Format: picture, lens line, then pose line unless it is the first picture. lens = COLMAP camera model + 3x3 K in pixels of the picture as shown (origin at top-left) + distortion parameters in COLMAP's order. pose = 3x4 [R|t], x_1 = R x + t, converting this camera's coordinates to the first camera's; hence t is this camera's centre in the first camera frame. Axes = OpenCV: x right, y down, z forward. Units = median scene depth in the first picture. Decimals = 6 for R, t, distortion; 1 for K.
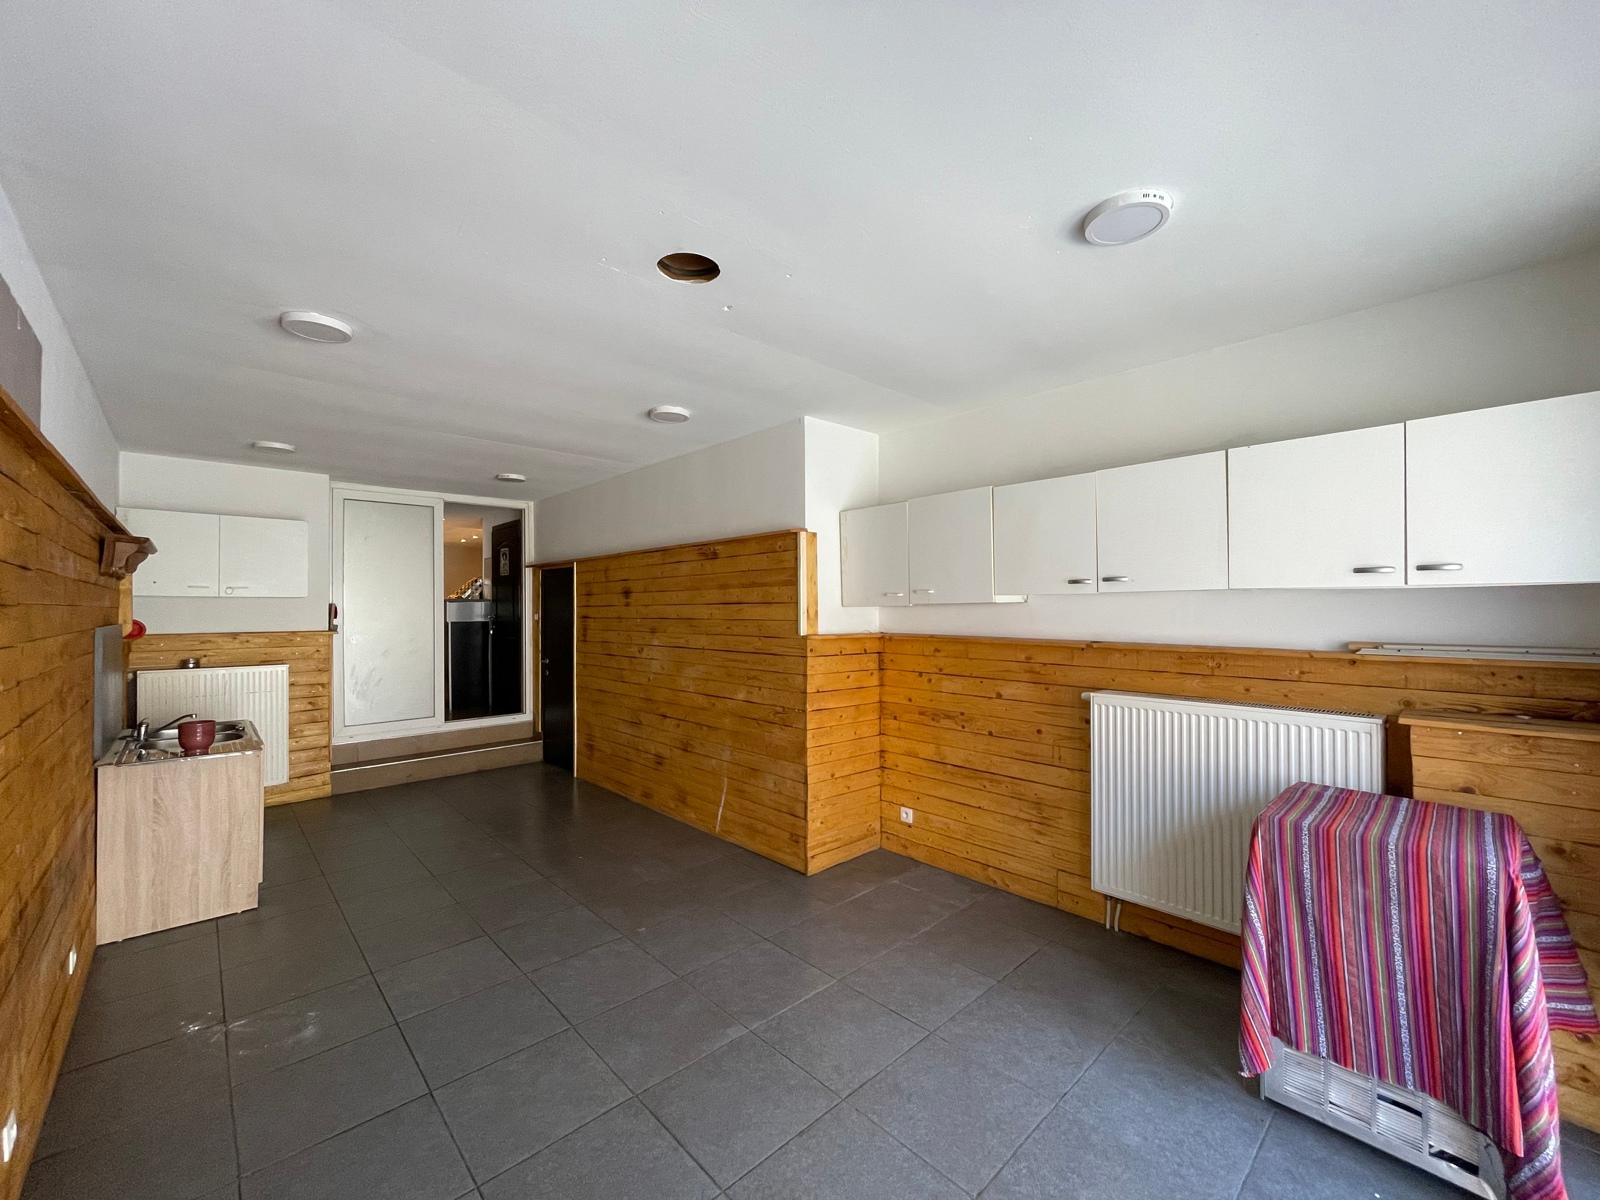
lens RADIAL K [[646.6, 0, 800.0], [0, 646.6, 600.0], [0, 0, 1]] dist [0.001995, -0.004026]
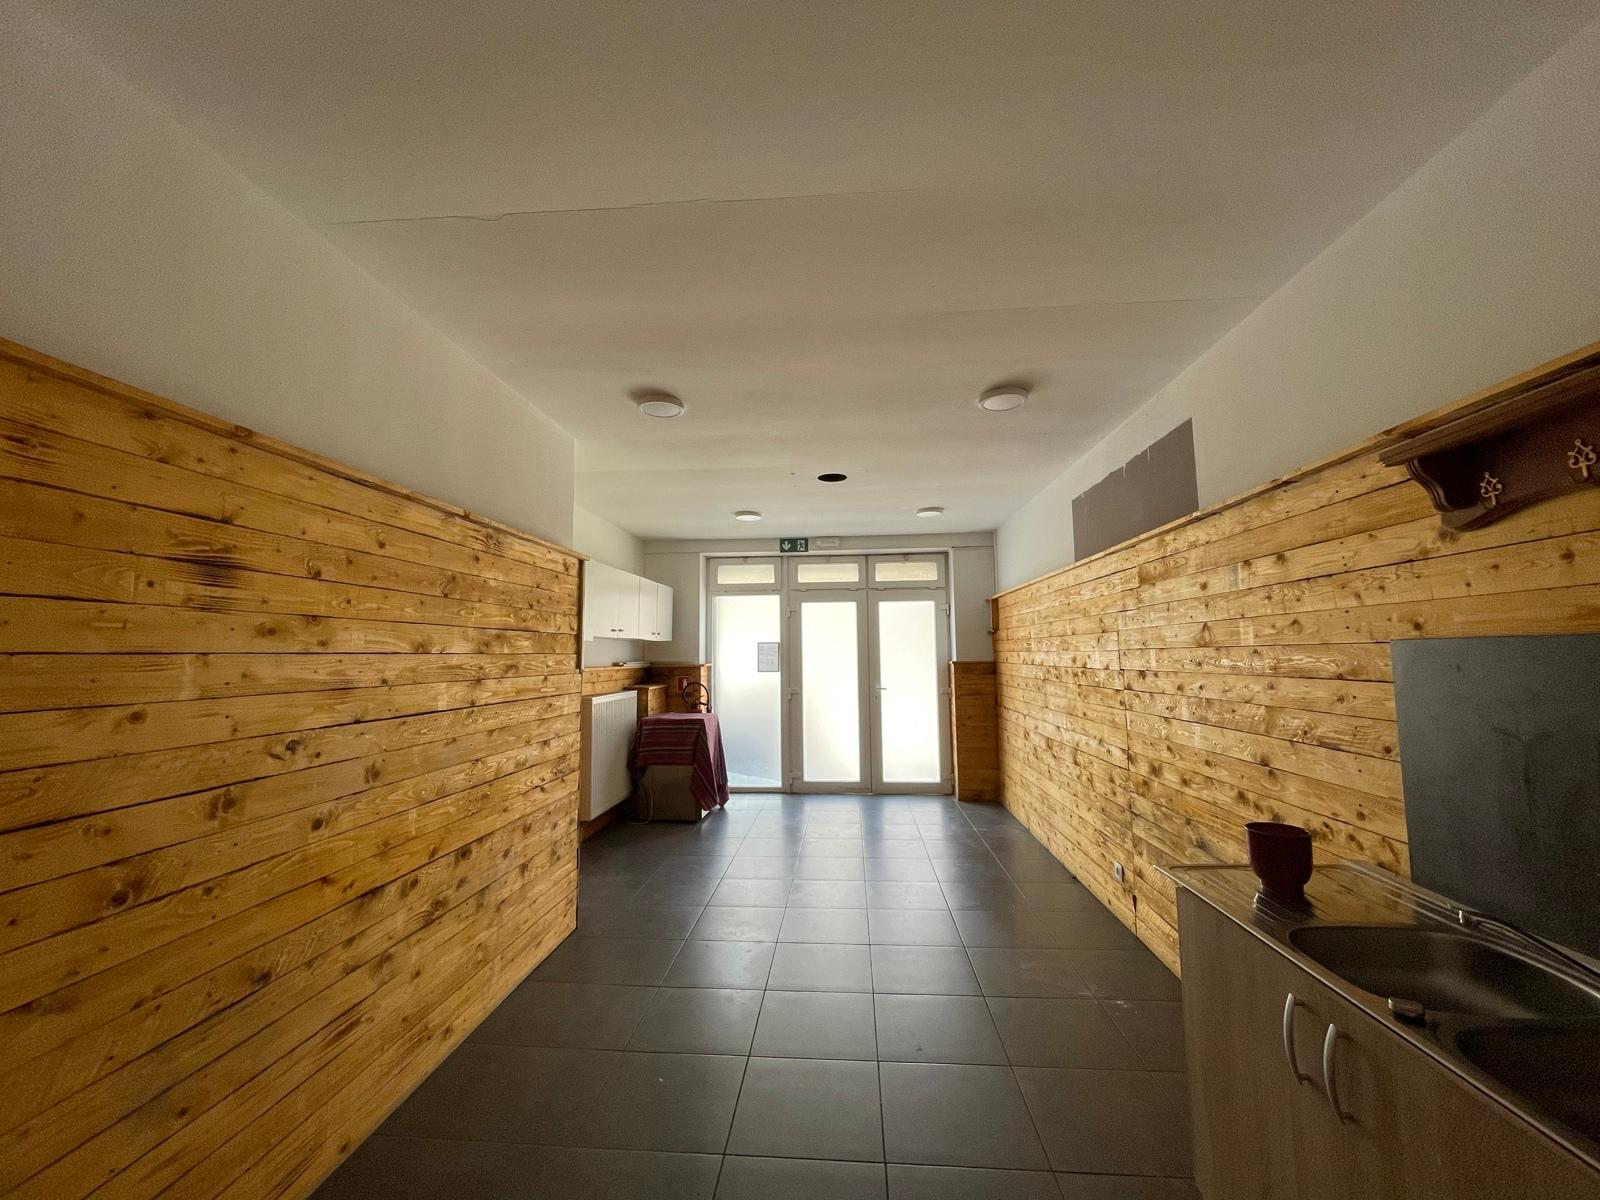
lens RADIAL K [[647.6, 0, 799.1], [0, 647.6, 606.8], [0, 0, 1]] dist [0.000841, -0.000305]
pose [[-0.675760, 0.063897, 0.734347, -0.701247], [0.002738, 0.996447, -0.084183, 0.034333], [-0.737116, -0.054877, -0.673534, 1.078586]]
